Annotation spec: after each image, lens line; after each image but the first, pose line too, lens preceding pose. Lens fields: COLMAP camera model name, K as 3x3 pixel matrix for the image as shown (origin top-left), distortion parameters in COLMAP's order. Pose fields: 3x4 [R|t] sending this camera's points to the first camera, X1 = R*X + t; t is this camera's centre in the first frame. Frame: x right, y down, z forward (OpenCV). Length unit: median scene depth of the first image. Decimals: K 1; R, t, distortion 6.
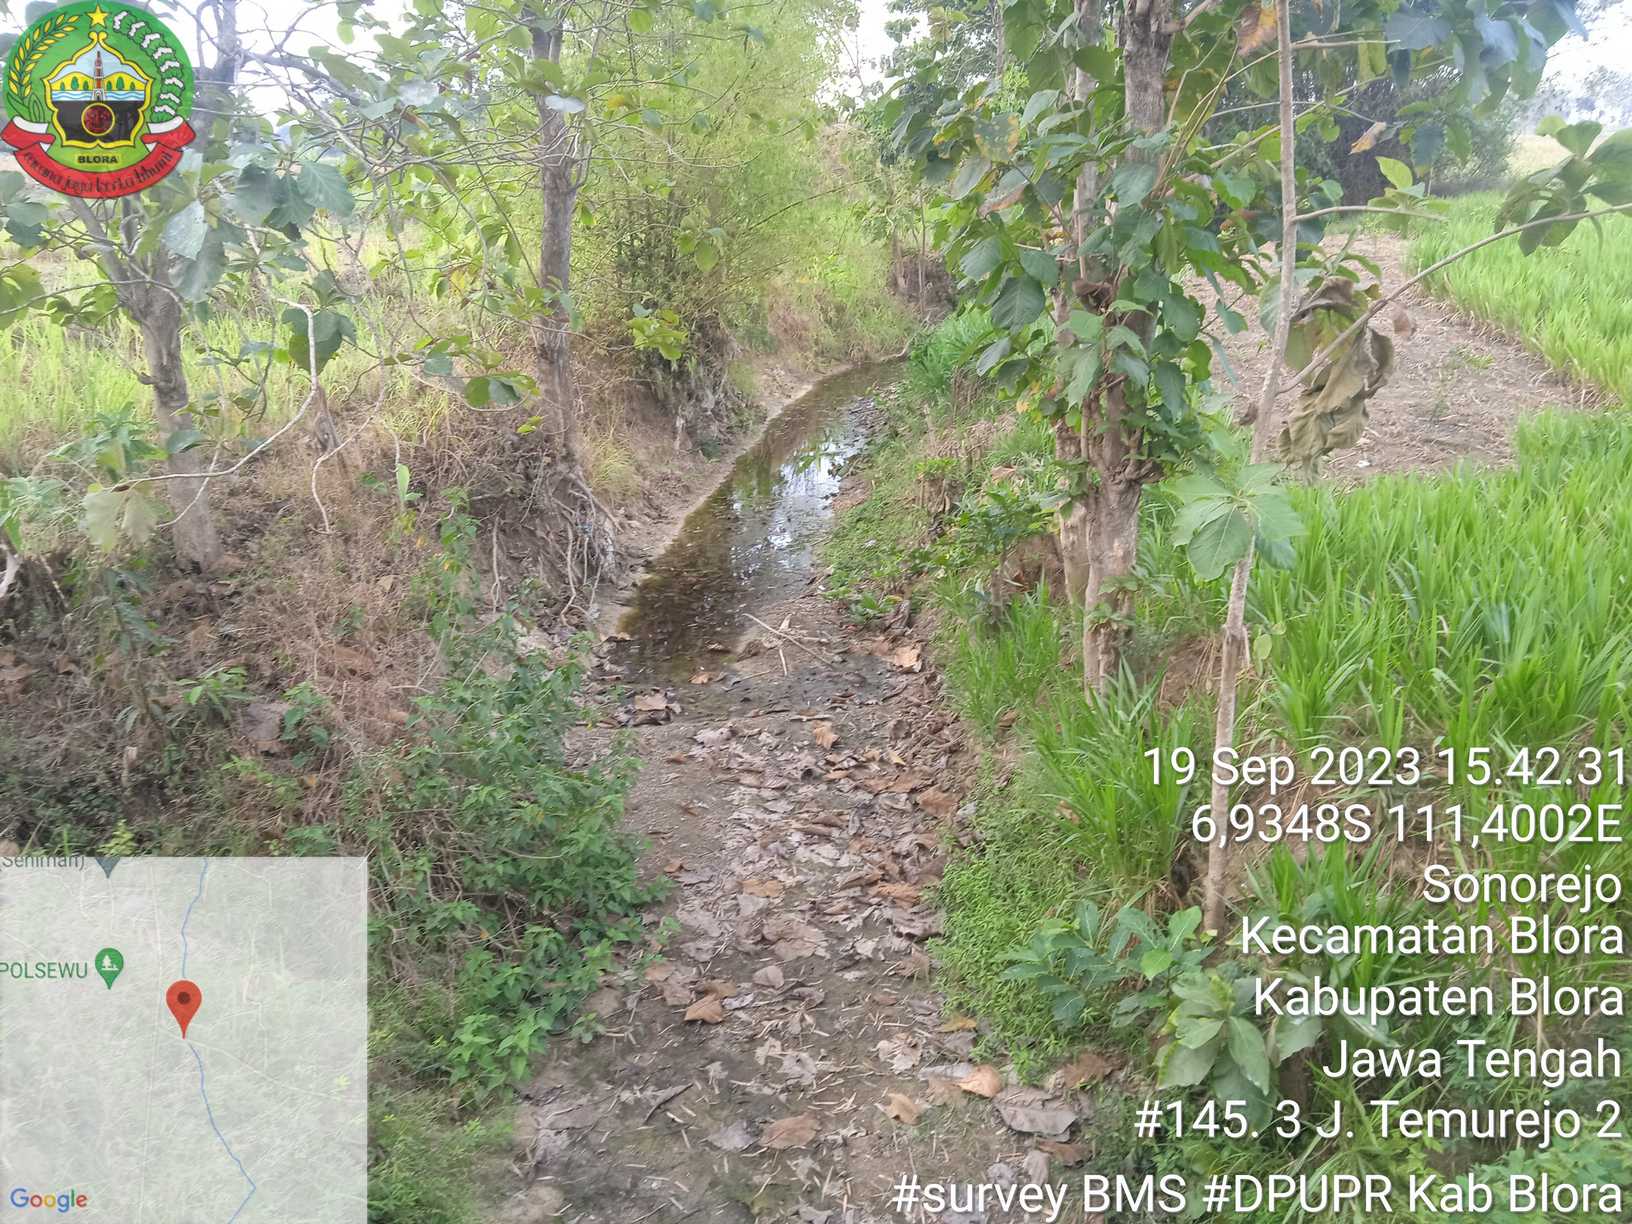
lens RADIAL K [[1270.7, 0, 811.9], [0, 1270.7, 632.4], [0, 0, 1]] dist [0.062012, -0.055534]
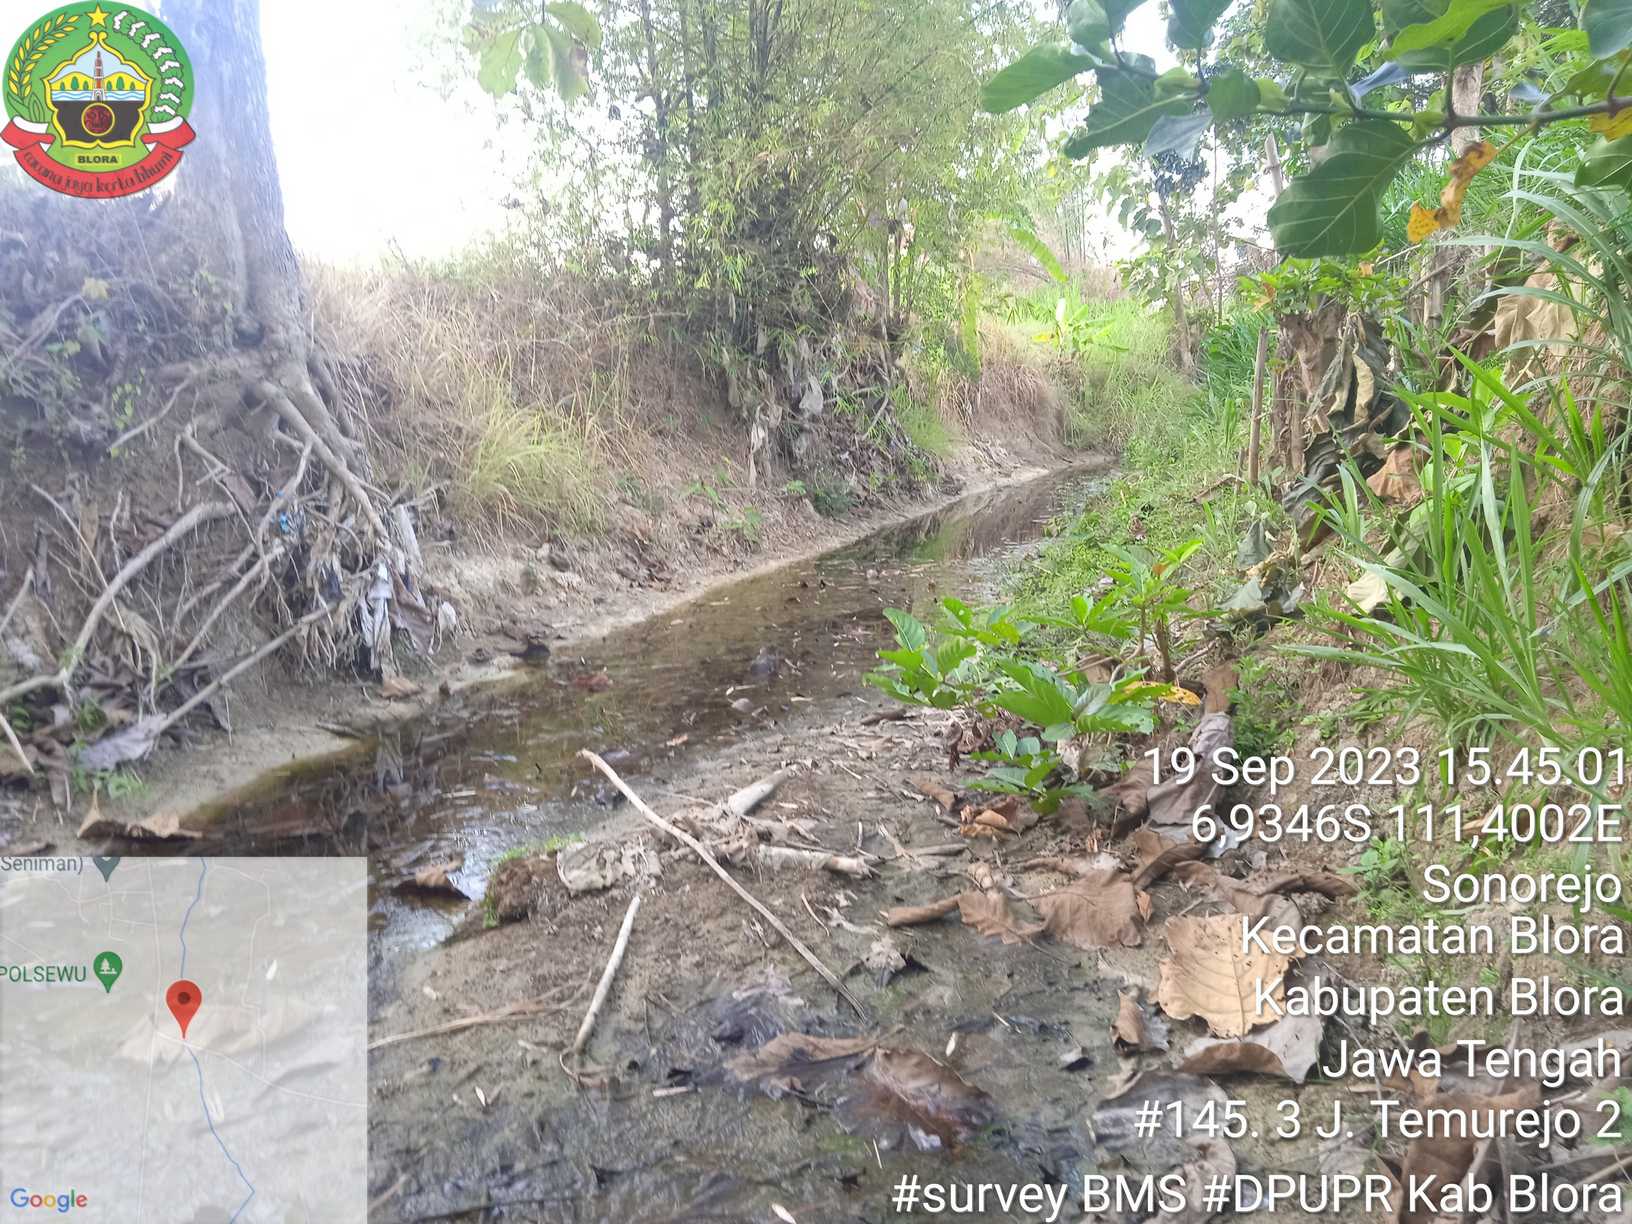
lens RADIAL K [[1270.7, 0, 811.9], [0, 1270.7, 632.4], [0, 0, 1]] dist [0.062012, -0.055534]
pose [[0.976058, -0.000920, -0.217510, 0.048404], [-0.034292, 0.986835, -0.158054, 0.001394], [0.214792, 0.161729, 0.963176, 0.688790]]
